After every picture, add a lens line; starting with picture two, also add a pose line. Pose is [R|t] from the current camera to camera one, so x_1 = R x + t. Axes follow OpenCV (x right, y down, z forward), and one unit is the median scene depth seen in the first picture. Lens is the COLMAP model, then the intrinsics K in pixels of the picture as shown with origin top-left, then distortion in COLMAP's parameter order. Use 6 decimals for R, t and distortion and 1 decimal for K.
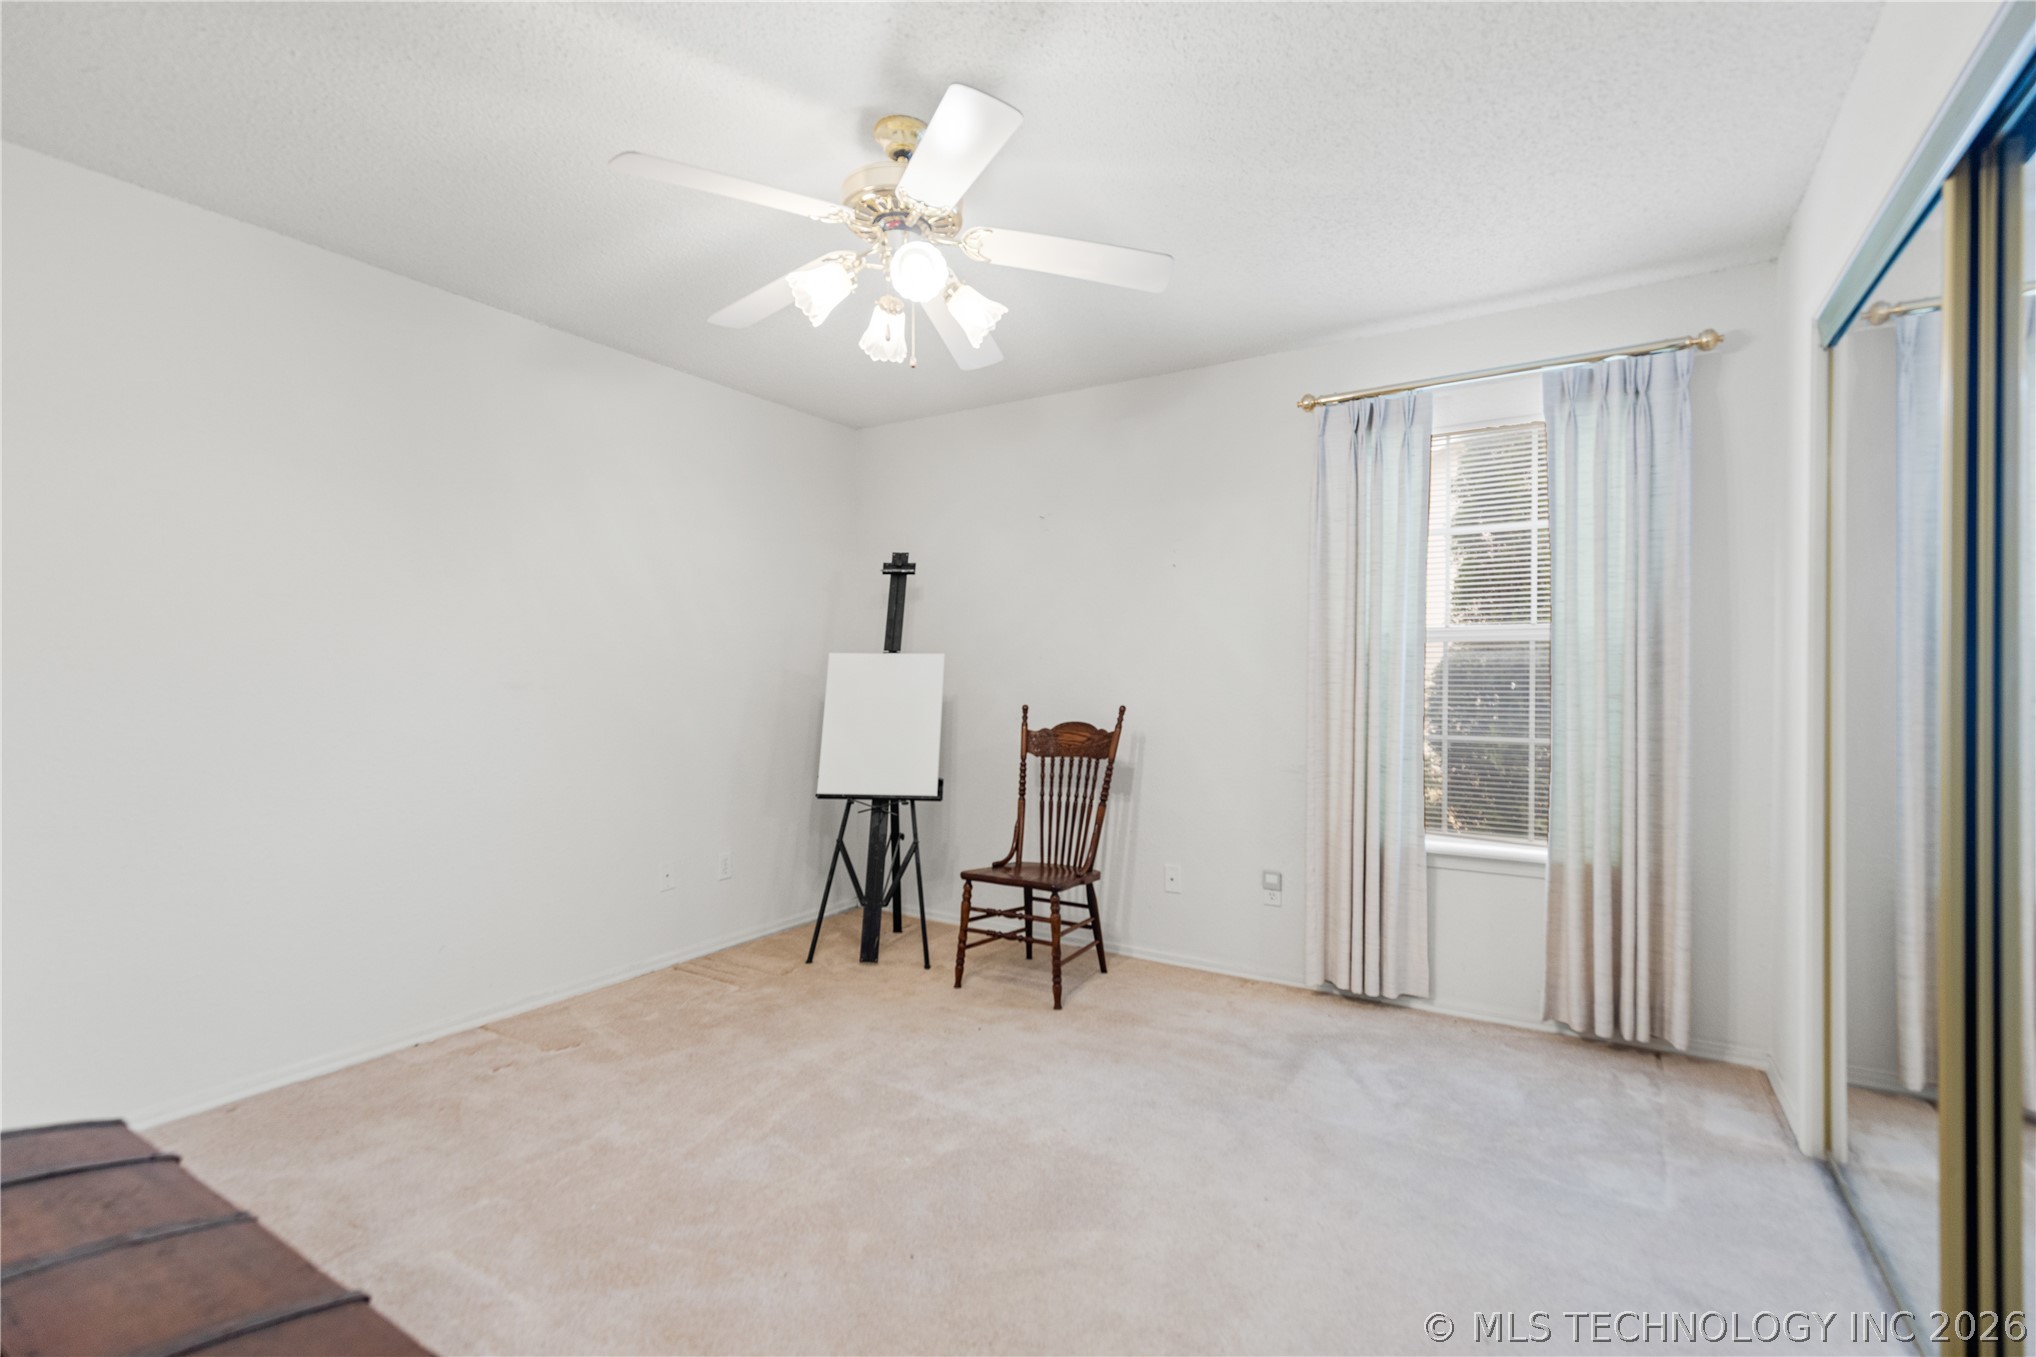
lens RADIAL K [[919.3, 0, 1010.8], [0, 919.3, 672.3], [0, 0, 1]] dist [-0.000379, -0.000322]
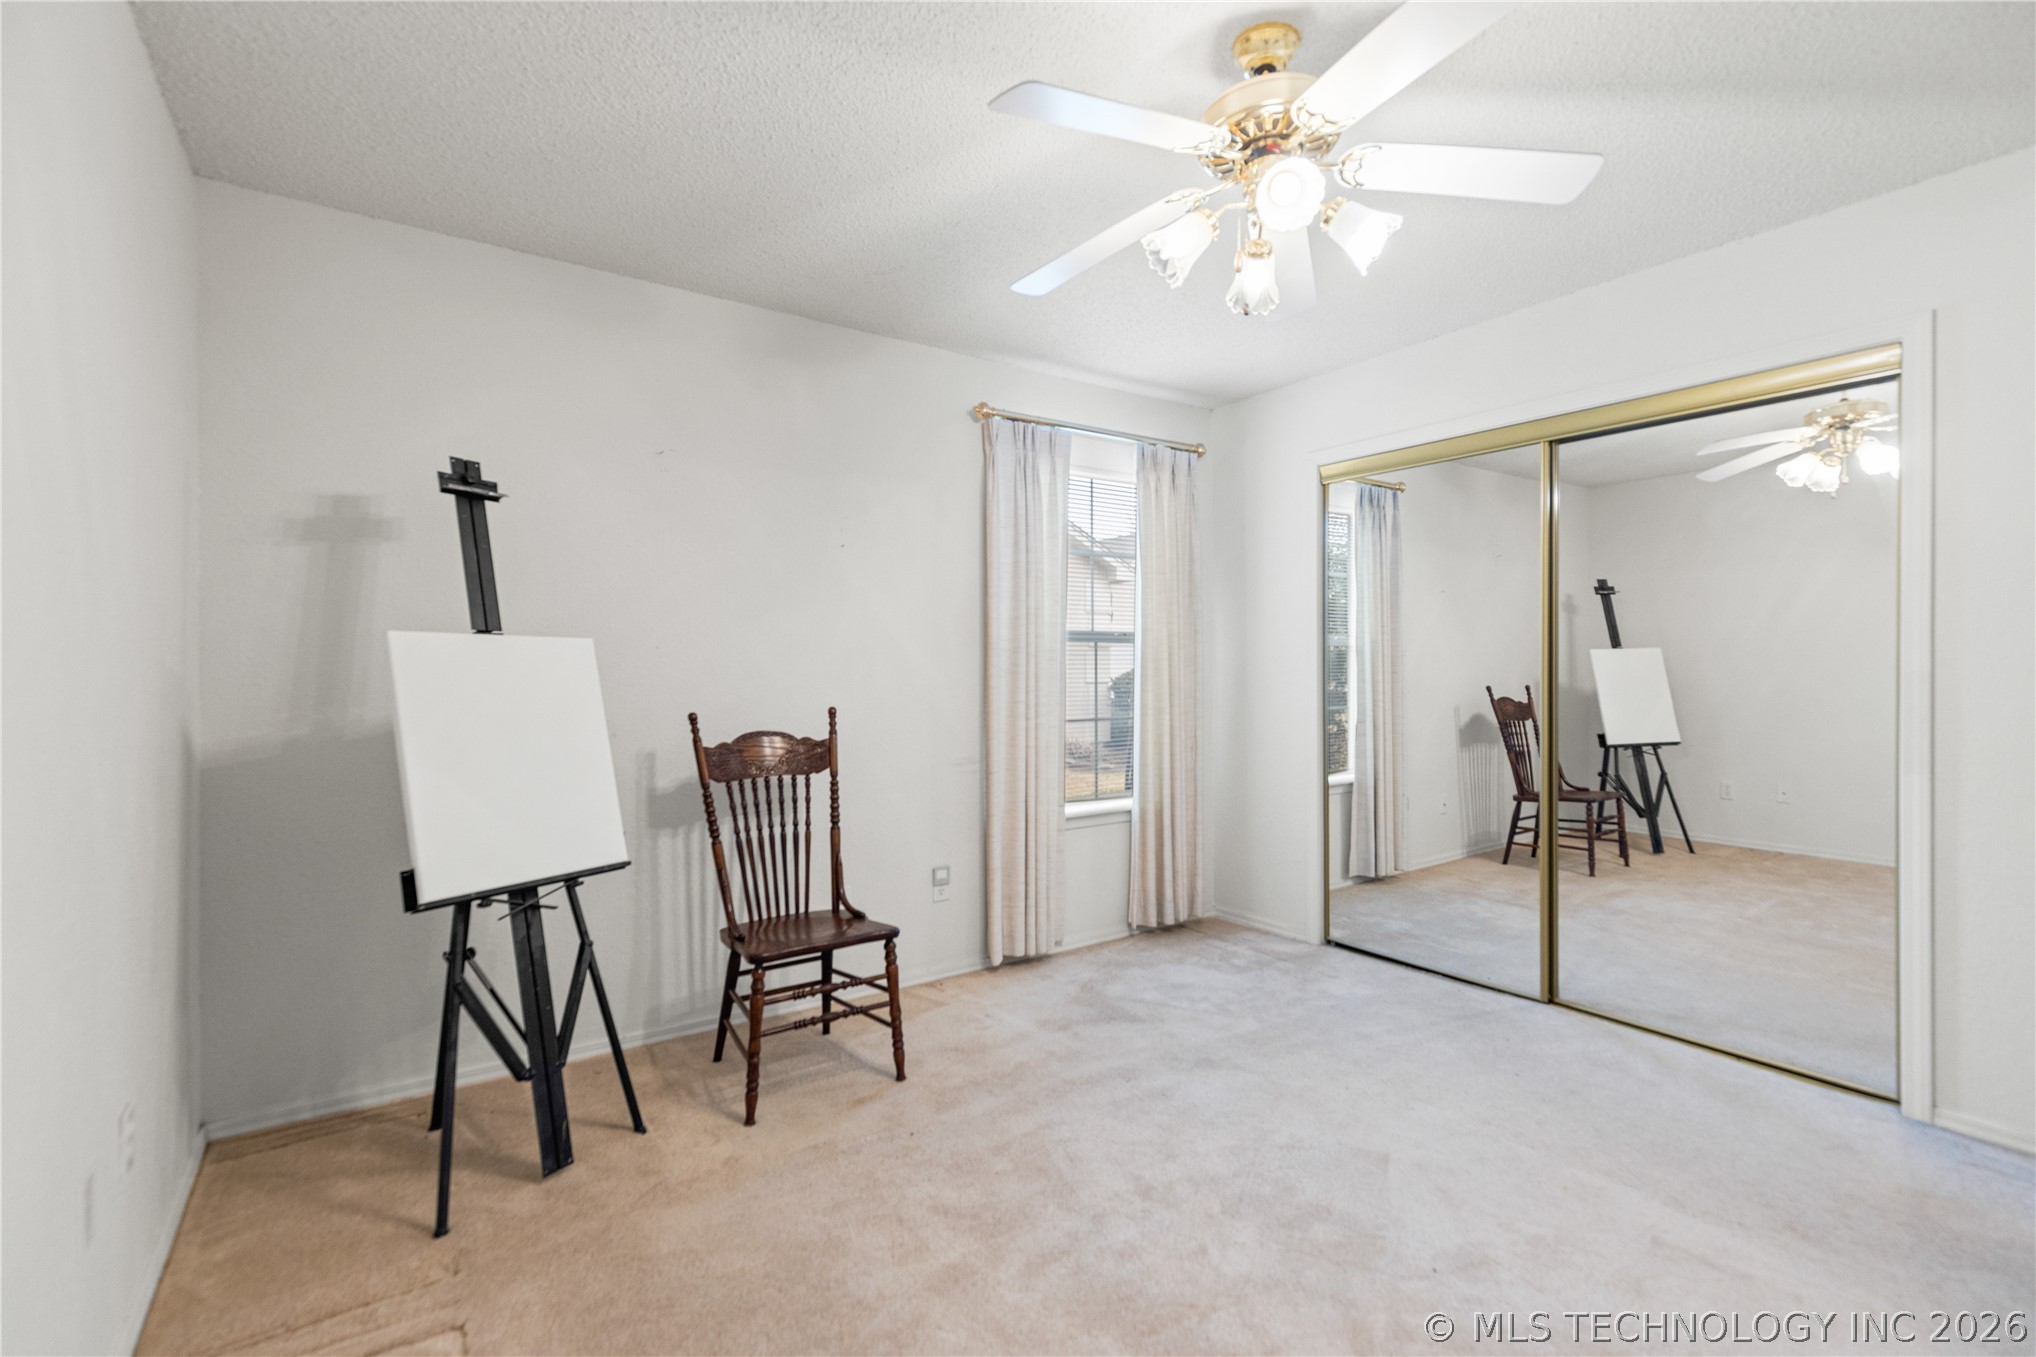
lens RADIAL K [[919.3, 0, 1010.8], [0, 919.3, 672.3], [0, 0, 1]] dist [-0.000379, -0.000322]
pose [[0.391747, -0.004557, 0.920062, -0.582473], [0.004436, 0.999985, 0.003063, 0.003003], [-0.920062, 0.002882, 0.391761, 0.522561]]
